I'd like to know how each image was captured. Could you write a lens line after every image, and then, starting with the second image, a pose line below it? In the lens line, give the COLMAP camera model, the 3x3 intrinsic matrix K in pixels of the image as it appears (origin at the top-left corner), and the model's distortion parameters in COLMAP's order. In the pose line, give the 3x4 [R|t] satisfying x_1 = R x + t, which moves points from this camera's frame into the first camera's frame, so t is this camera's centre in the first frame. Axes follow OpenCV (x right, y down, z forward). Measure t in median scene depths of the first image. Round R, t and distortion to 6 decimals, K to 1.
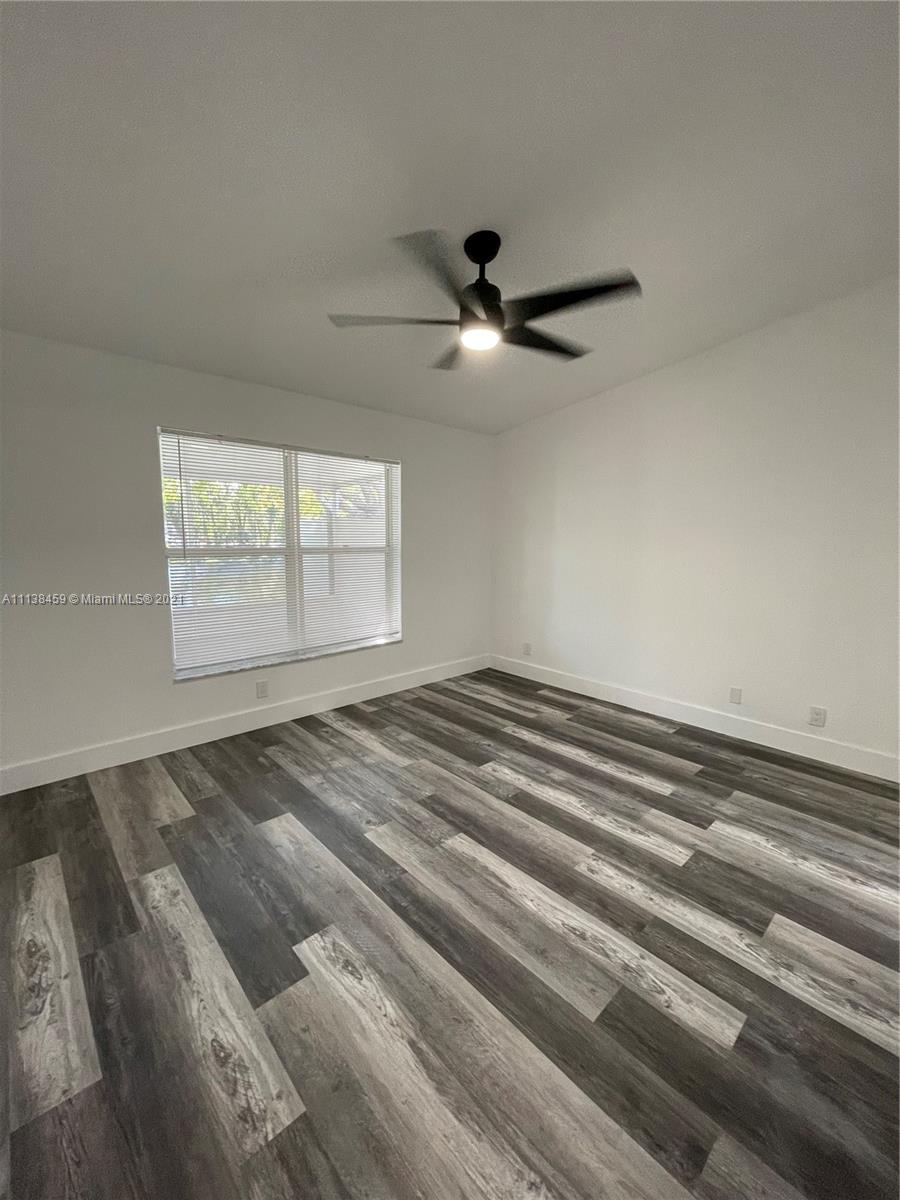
lens RADIAL K [[482.2, 0, 450.5], [0, 482.2, 604.2], [0, 0, 1]] dist [0.001829, 0.000039]
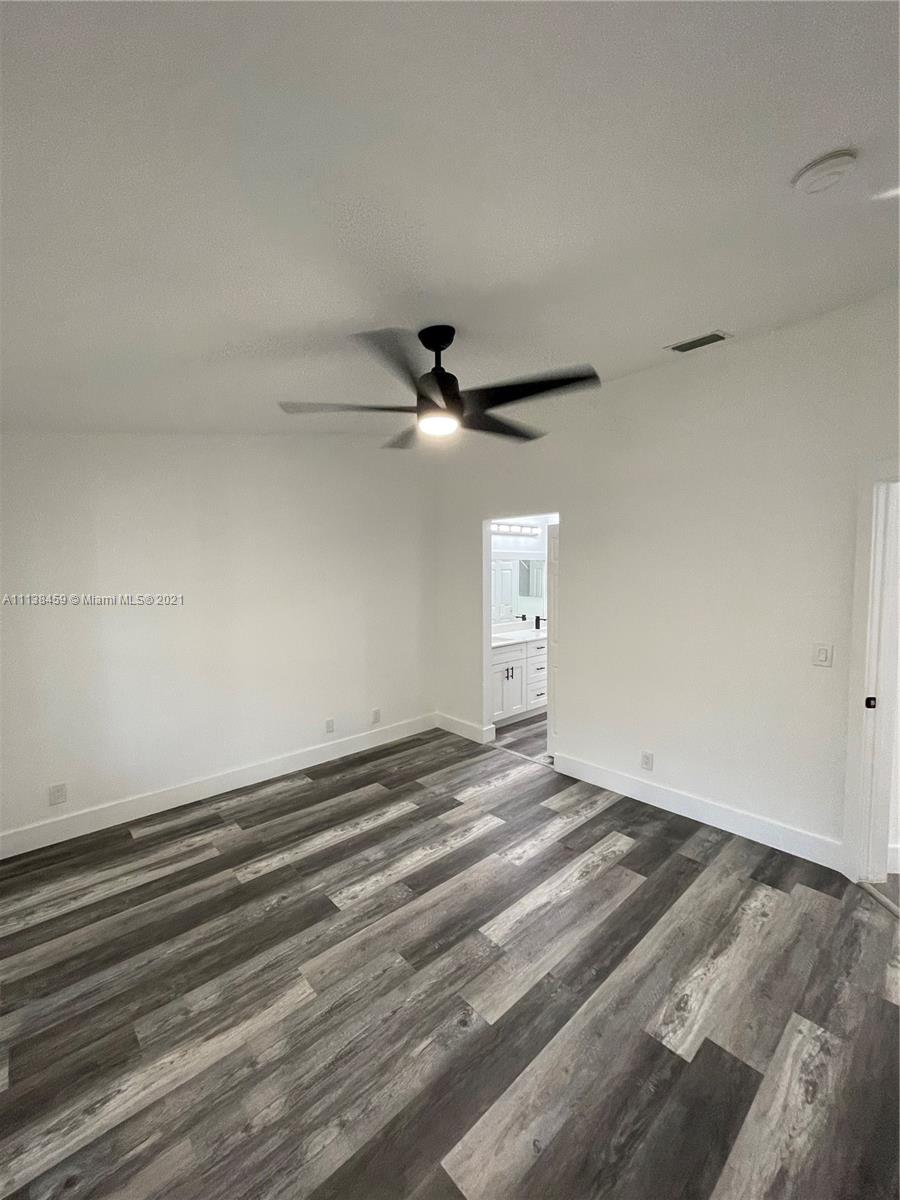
lens RADIAL K [[482.2, 0, 450.5], [0, 482.2, 604.2], [0, 0, 1]] dist [0.001829, 0.000039]
pose [[0.021514, -0.088062, 0.995883, -0.750762], [0.154072, 0.984506, 0.083728, -0.213841], [-0.987825, 0.151636, 0.034748, 0.797060]]
